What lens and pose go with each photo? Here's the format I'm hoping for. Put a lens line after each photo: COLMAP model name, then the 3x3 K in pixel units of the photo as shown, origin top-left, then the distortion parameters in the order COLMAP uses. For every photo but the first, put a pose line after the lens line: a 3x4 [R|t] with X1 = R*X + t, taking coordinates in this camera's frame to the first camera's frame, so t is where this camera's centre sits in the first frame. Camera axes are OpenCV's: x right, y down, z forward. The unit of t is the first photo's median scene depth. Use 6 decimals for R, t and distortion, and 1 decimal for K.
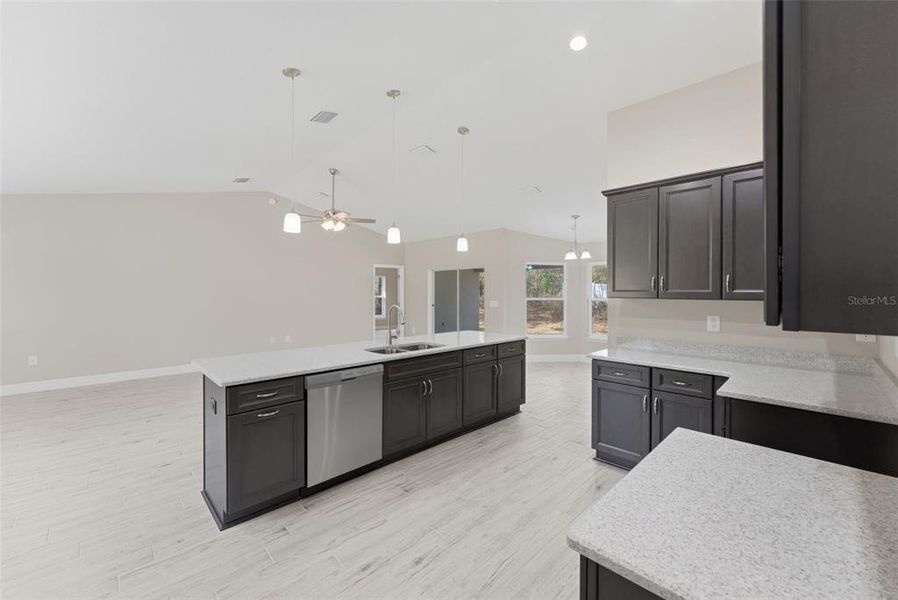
lens RADIAL K [[363.0, 0, 448.6], [0, 363.0, 287.6], [0, 0, 1]] dist [-0.003333, -0.000823]
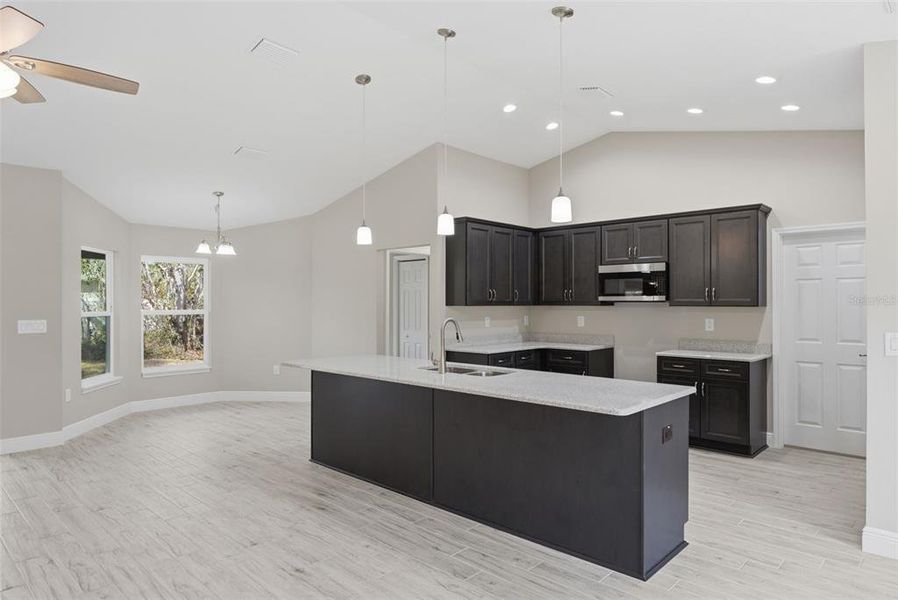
lens RADIAL K [[567.6, 0, 444.3], [0, 567.6, 302.9], [0, 0, 1]] dist [0.004246, -0.000625]
pose [[-0.019467, -0.002014, 0.999808, -1.289641], [-0.010036, 0.999948, 0.001818, 0.014695], [-0.999760, -0.009999, -0.019486, 0.977703]]
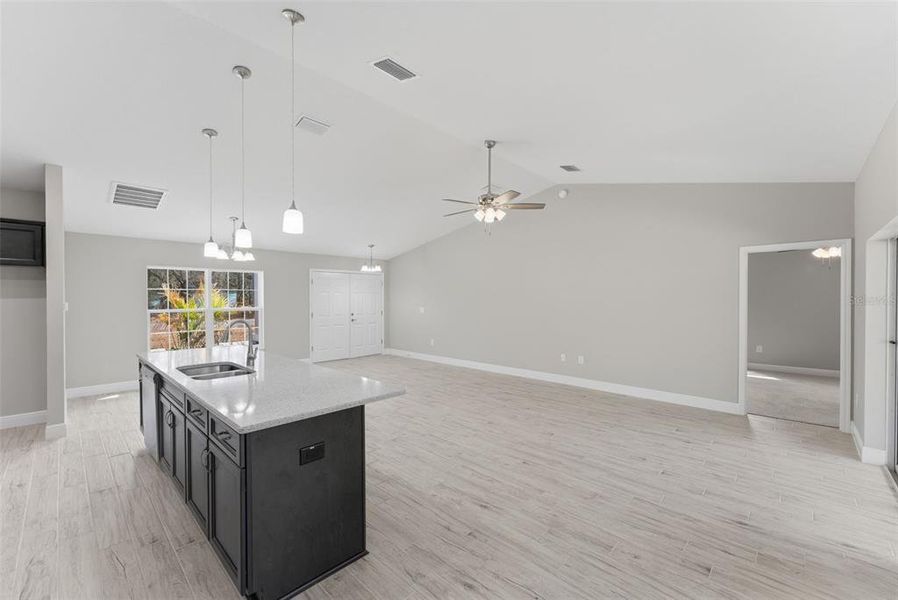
lens RADIAL K [[363.0, 0, 456.9], [0, 363.0, 303.2], [0, 0, 1]] dist [-0.003333, -0.000823]
pose [[0.060167, 0.012906, -0.998105, 0.698508], [0.011751, 0.999838, 0.013637, 0.004698], [0.998119, -0.012549, 0.060005, 1.390872]]
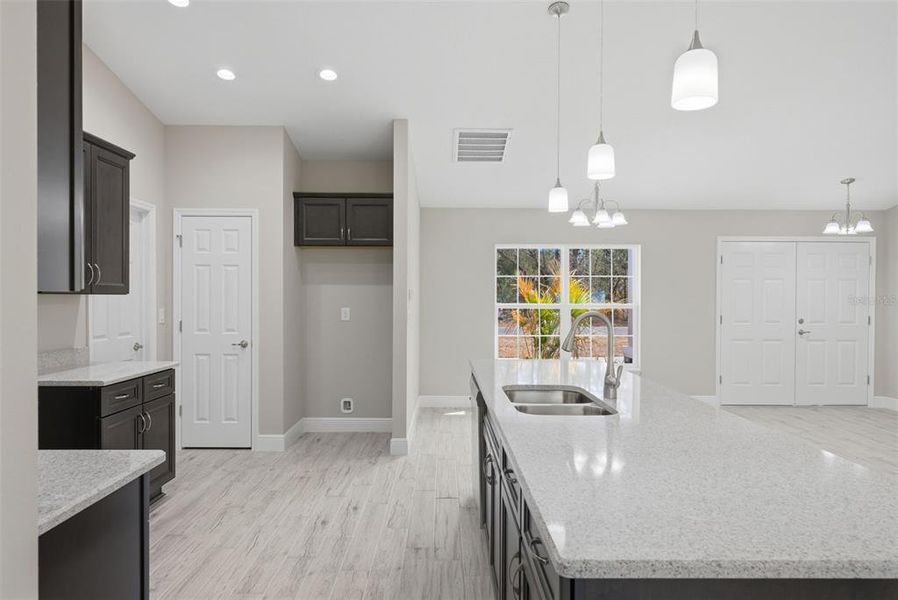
lens RADIAL K [[567.6, 0, 453.6], [0, 567.6, 299.9], [0, 0, 1]] dist [0.004246, -0.000625]
pose [[-0.683471, -0.001138, -0.729977, 0.487587], [0.001906, 0.999993, -0.003343, 0.033272], [0.729976, -0.003677, -0.683463, 1.305507]]
